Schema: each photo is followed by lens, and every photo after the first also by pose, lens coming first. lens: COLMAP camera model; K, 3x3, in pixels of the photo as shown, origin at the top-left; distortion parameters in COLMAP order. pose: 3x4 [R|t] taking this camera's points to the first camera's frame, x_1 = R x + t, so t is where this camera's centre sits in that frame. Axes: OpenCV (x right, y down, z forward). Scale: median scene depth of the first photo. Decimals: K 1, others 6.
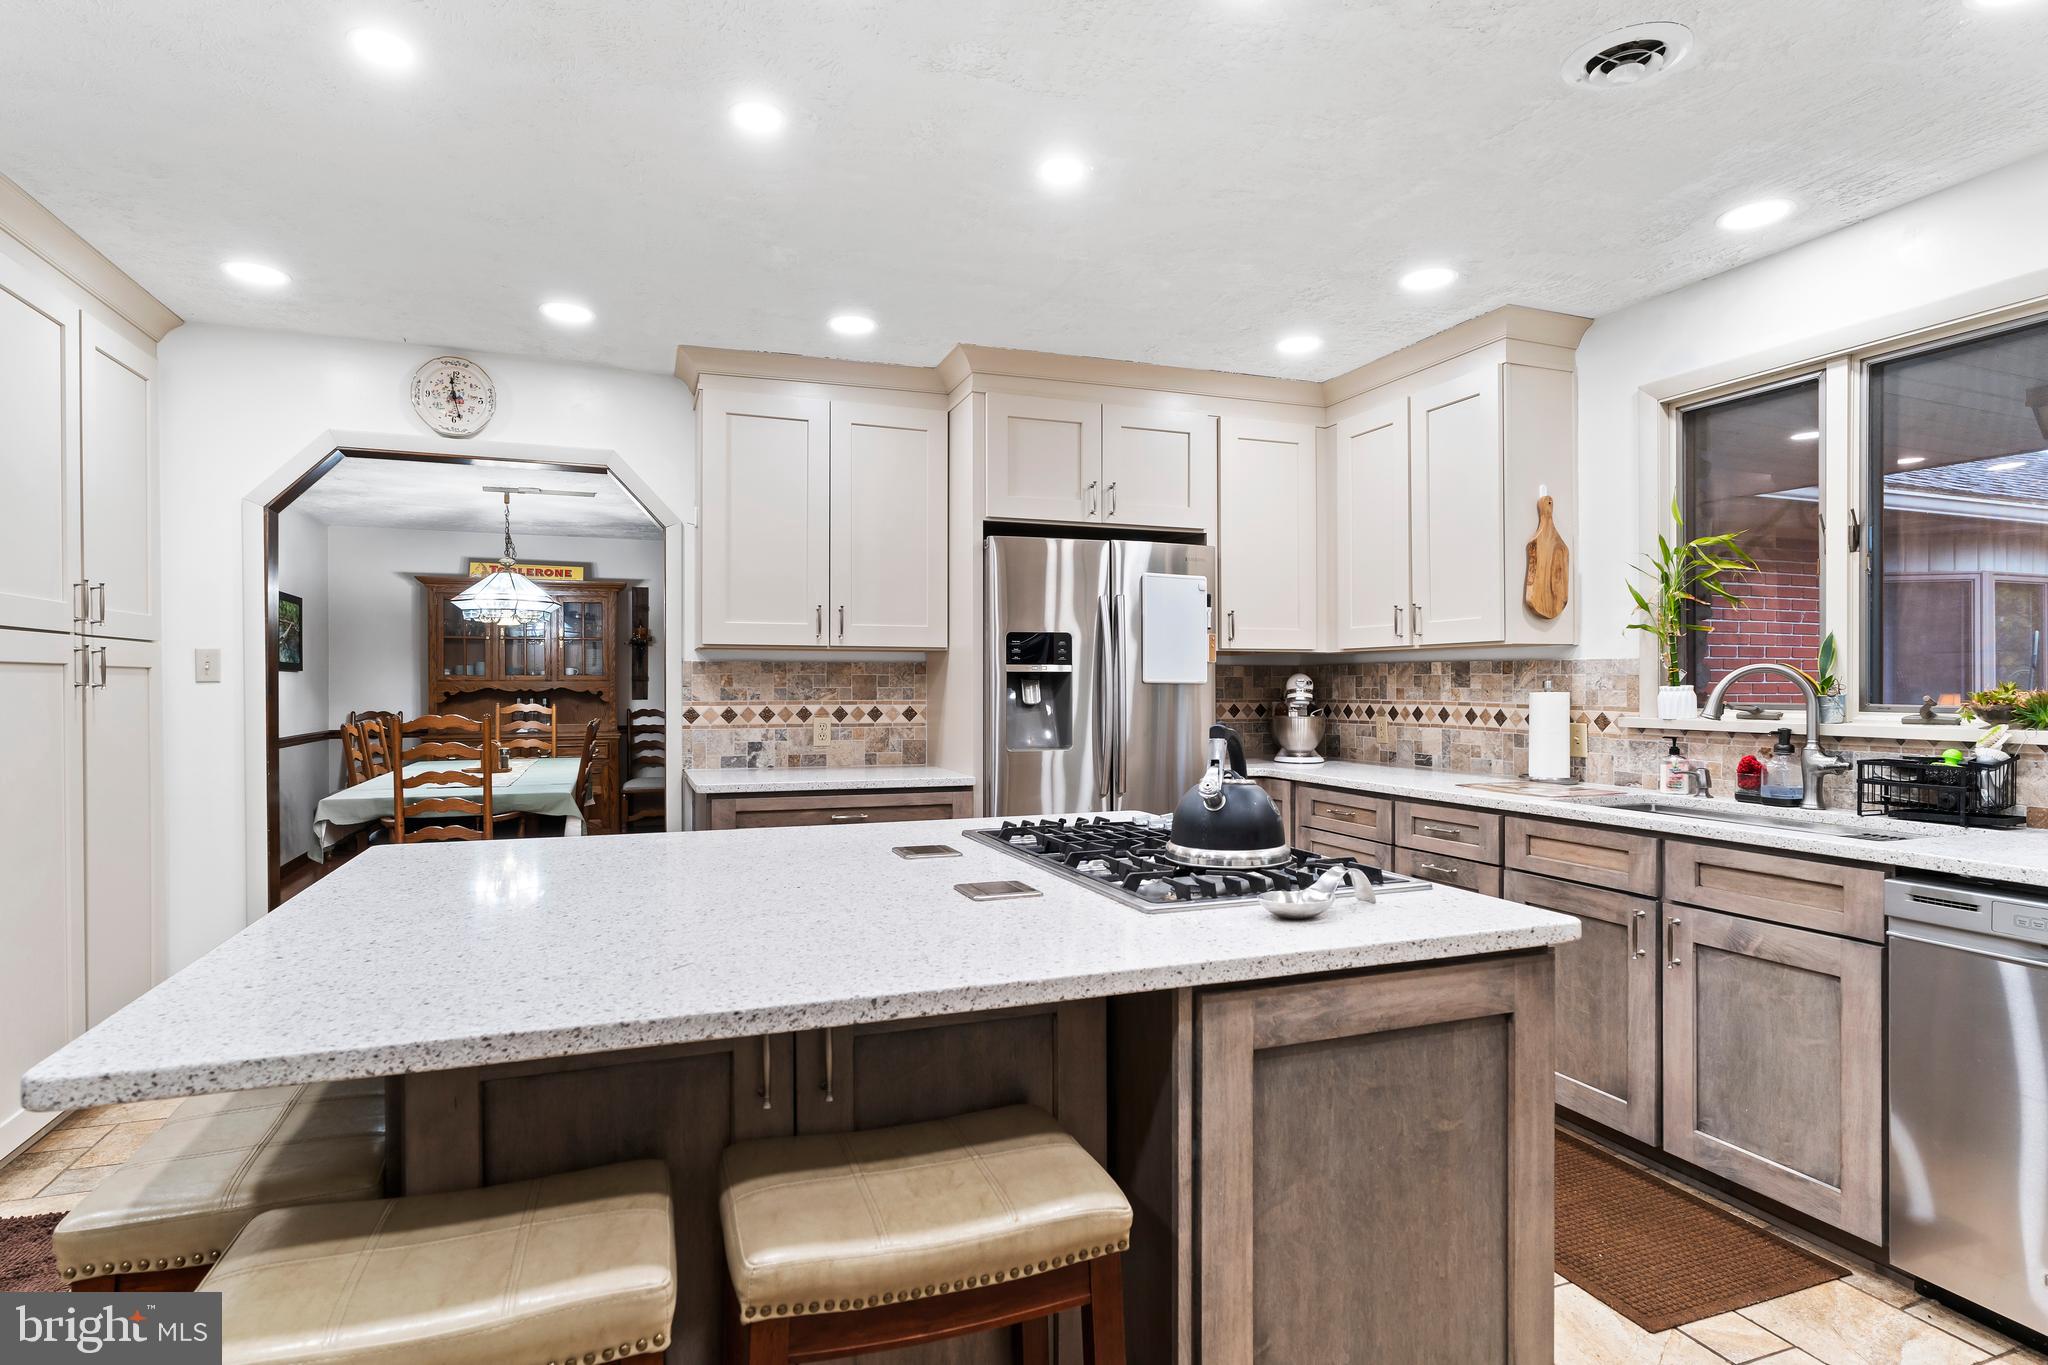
lens RADIAL K [[1058.6, 0, 1028.1], [0, 1058.6, 690.9], [0, 0, 1]] dist [-0.009810, 0.000340]
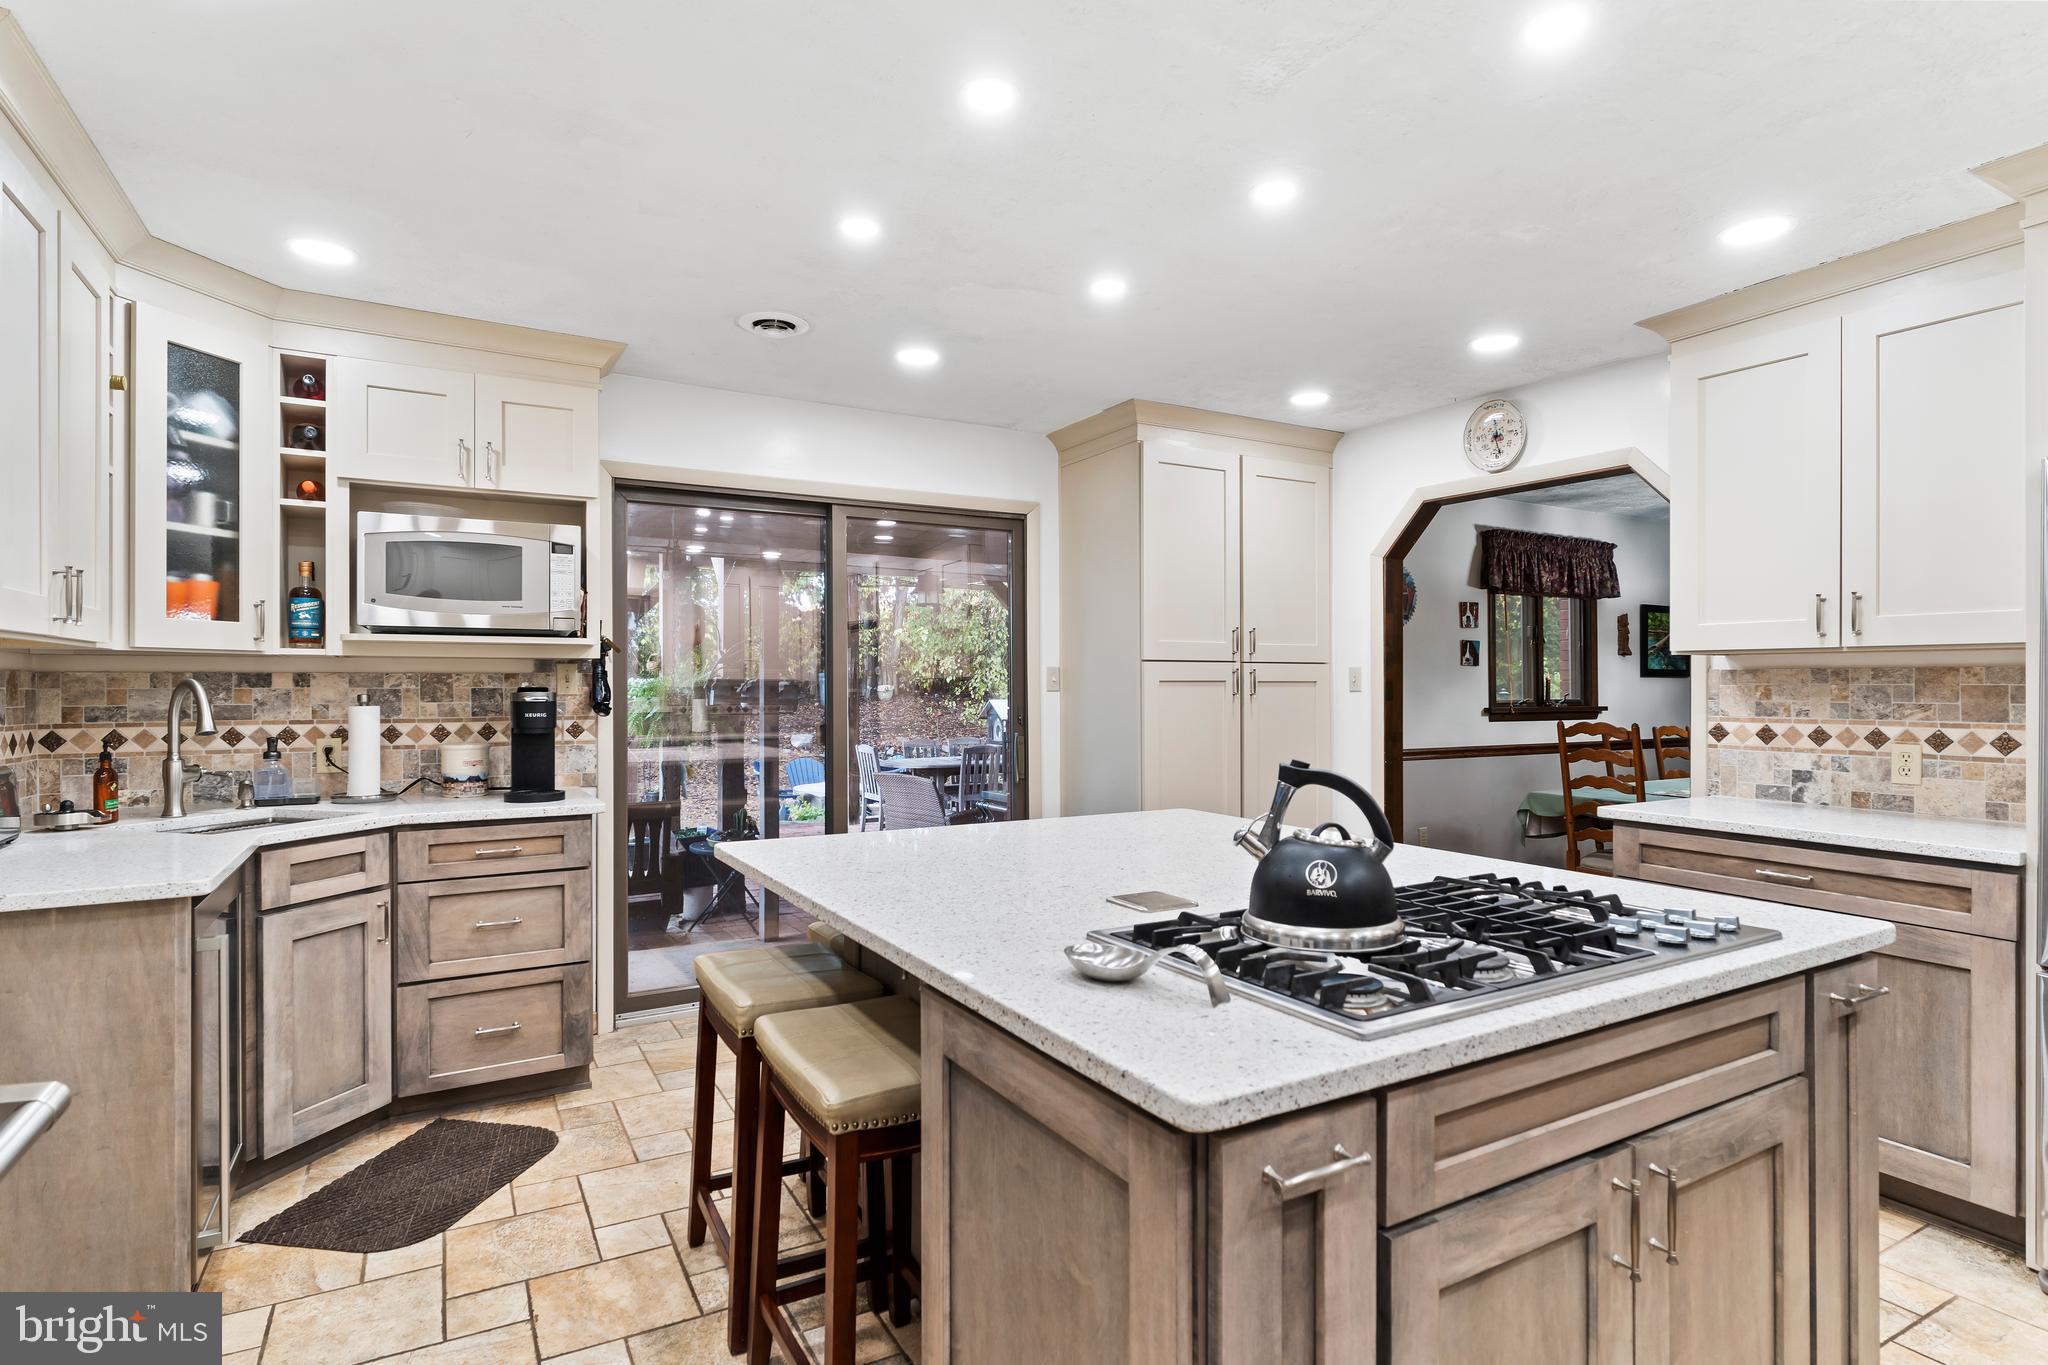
lens RADIAL K [[1058.6, 0, 1019.6], [0, 1058.6, 675.9], [0, 0, 1]] dist [-0.009810, 0.000340]
pose [[0.157799, -0.008573, -0.987434, 0.424857], [-0.006178, 0.999934, -0.009669, -0.010938], [0.987452, 0.007626, 0.157735, 0.299945]]
